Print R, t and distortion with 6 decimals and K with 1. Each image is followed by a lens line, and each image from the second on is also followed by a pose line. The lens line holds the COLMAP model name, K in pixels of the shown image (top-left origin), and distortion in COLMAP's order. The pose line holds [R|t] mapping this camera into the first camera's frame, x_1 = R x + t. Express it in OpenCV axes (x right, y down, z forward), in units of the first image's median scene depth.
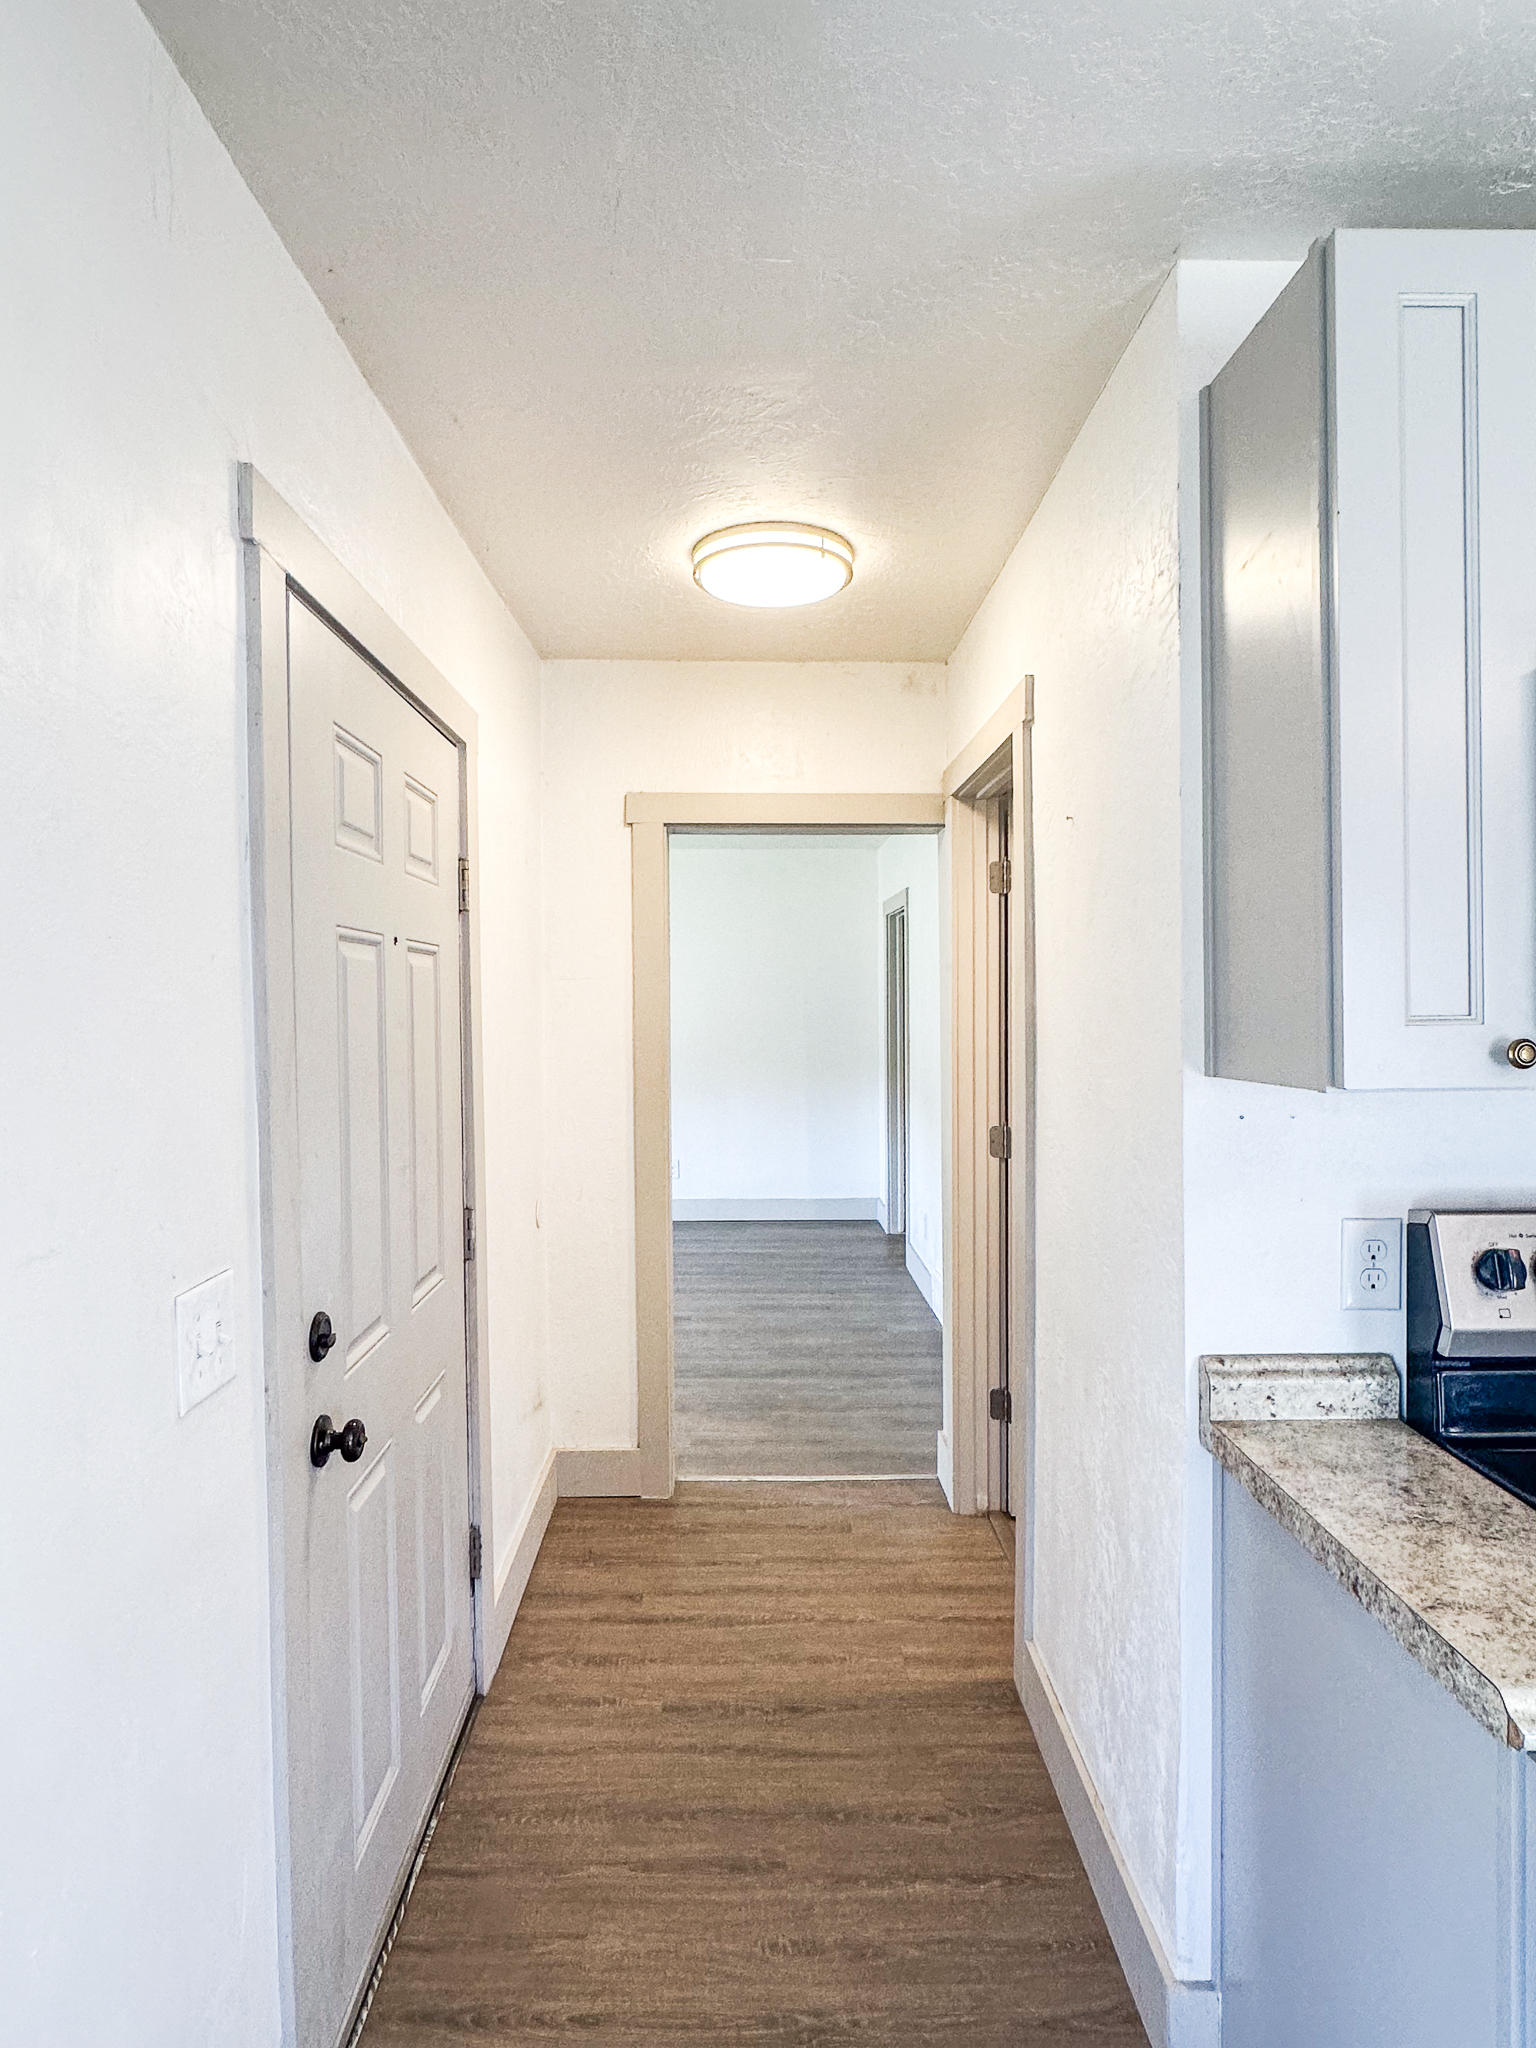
lens RADIAL K [[1142.3, 0, 753.4], [0, 1142.3, 1018.7], [0, 0, 1]] dist [-0.003884, 0.000650]
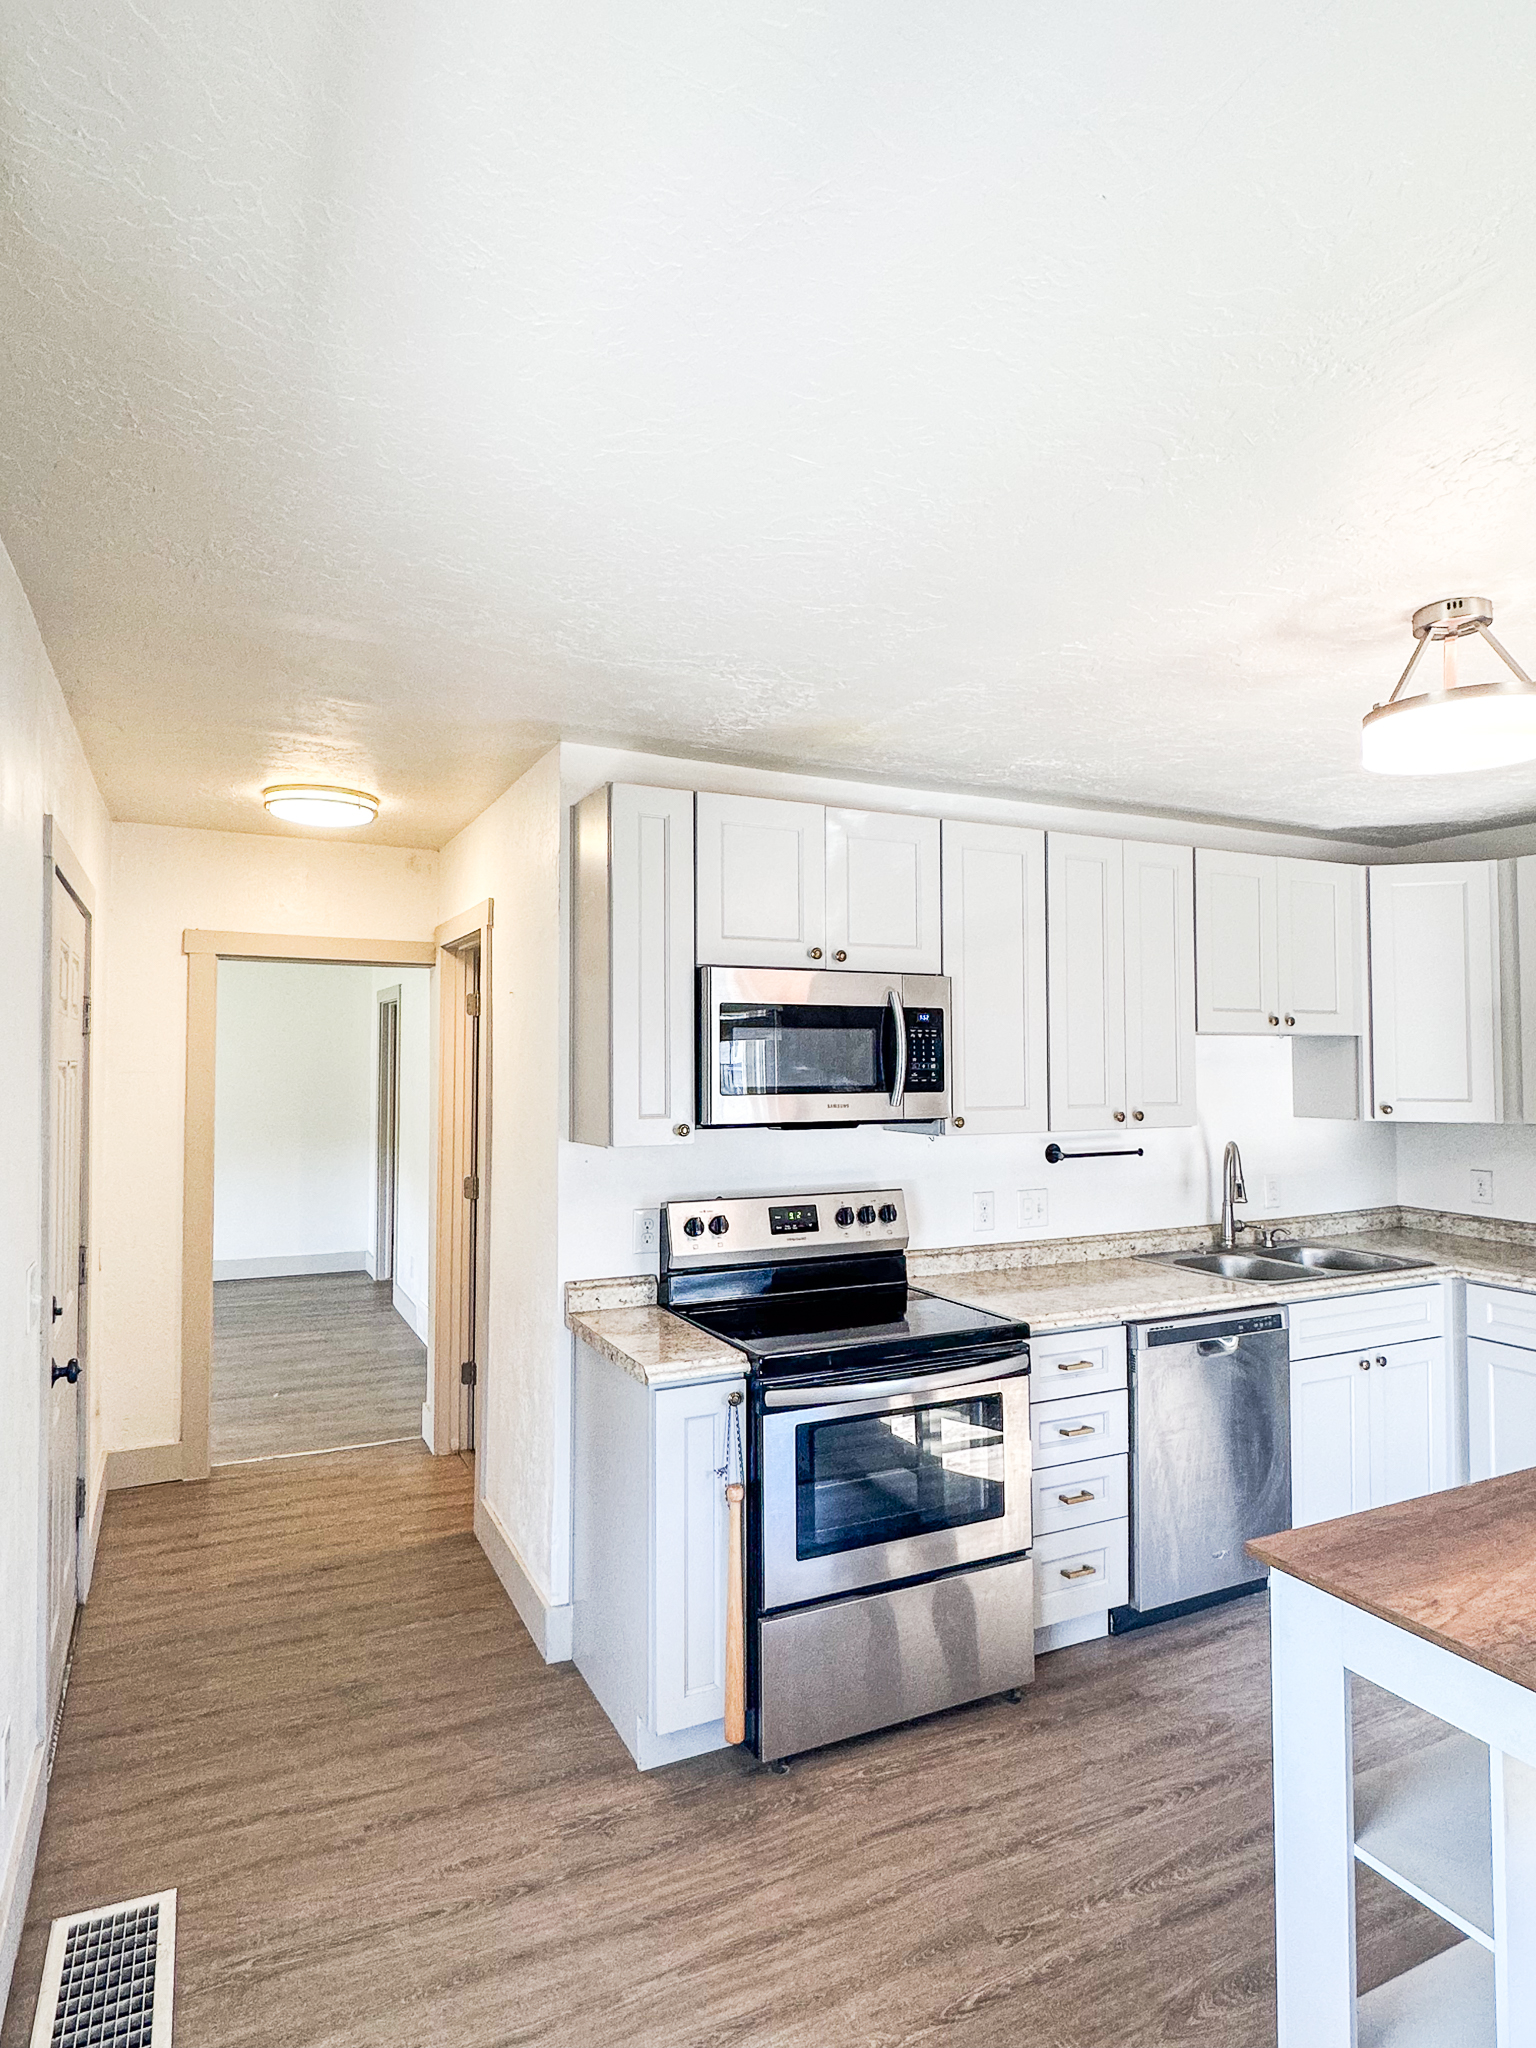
lens RADIAL K [[1142.3, 0, 763.9], [0, 1142.3, 1018.1], [0, 0, 1]] dist [-0.003884, 0.000650]
pose [[0.899002, 0.024269, 0.437272, -0.100272], [-0.000561, 0.998526, -0.054266, -0.031945], [-0.437944, 0.048540, 0.897691, -0.535217]]
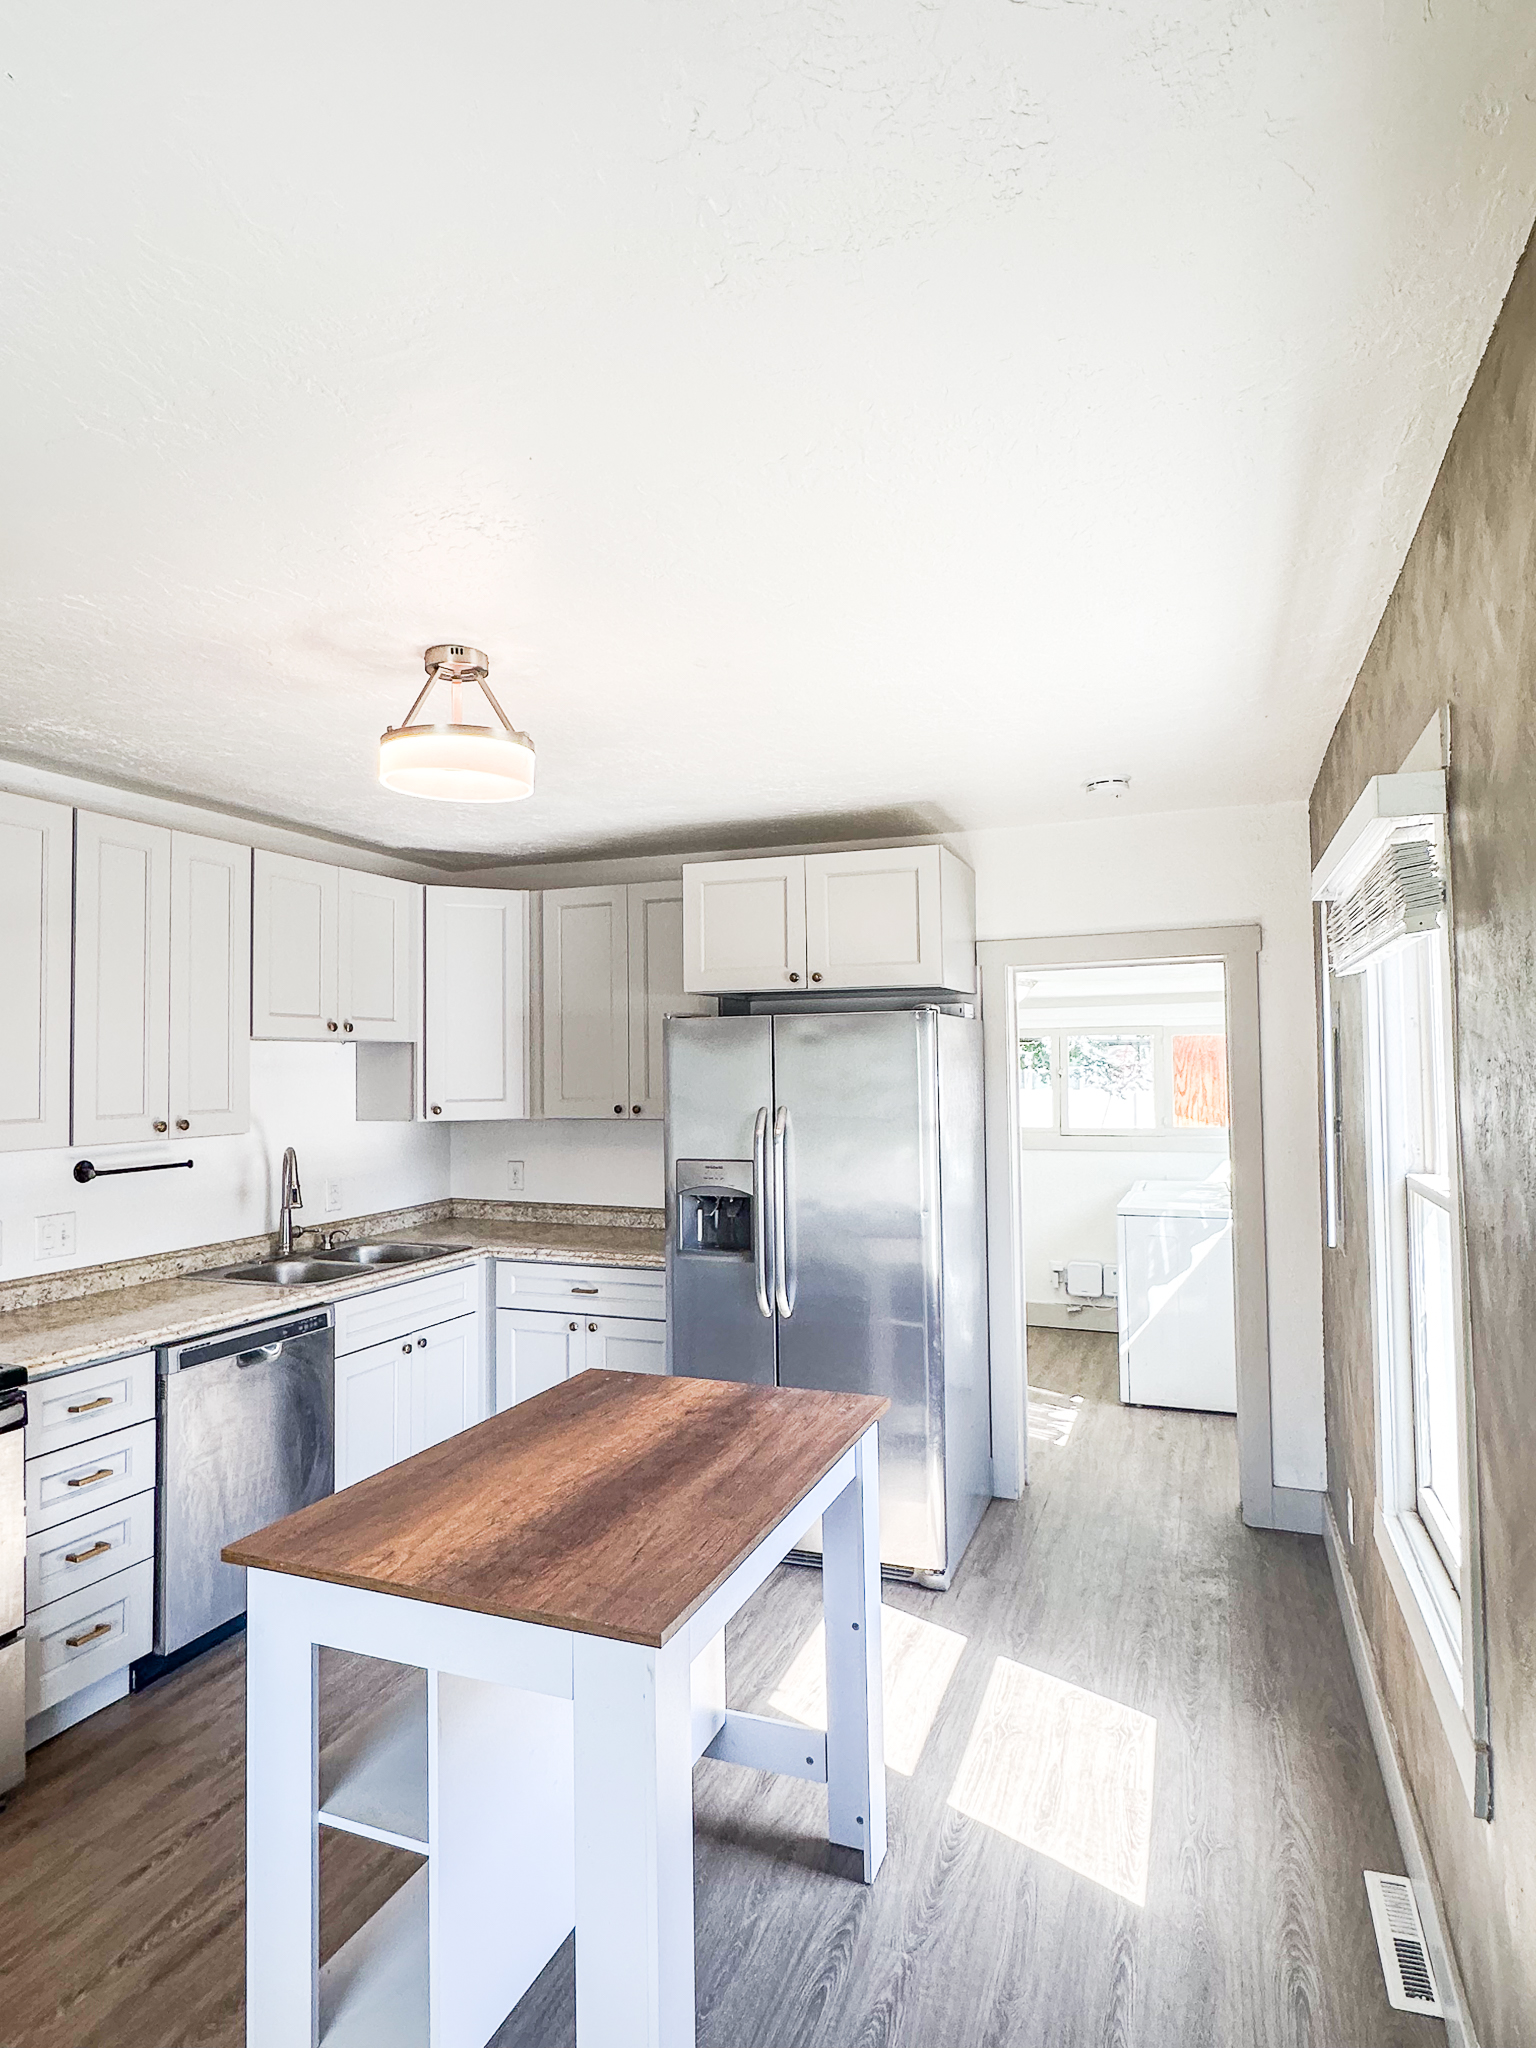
lens RADIAL K [[1142.3, 0, 765.6], [0, 1142.3, 1023.7], [0, 0, 1]] dist [-0.003884, 0.000650]
pose [[0.367345, 0.039749, 0.929235, -0.057012], [0.022767, 0.998403, -0.051707, -0.022589], [-0.929806, 0.040150, 0.365853, -0.579803]]
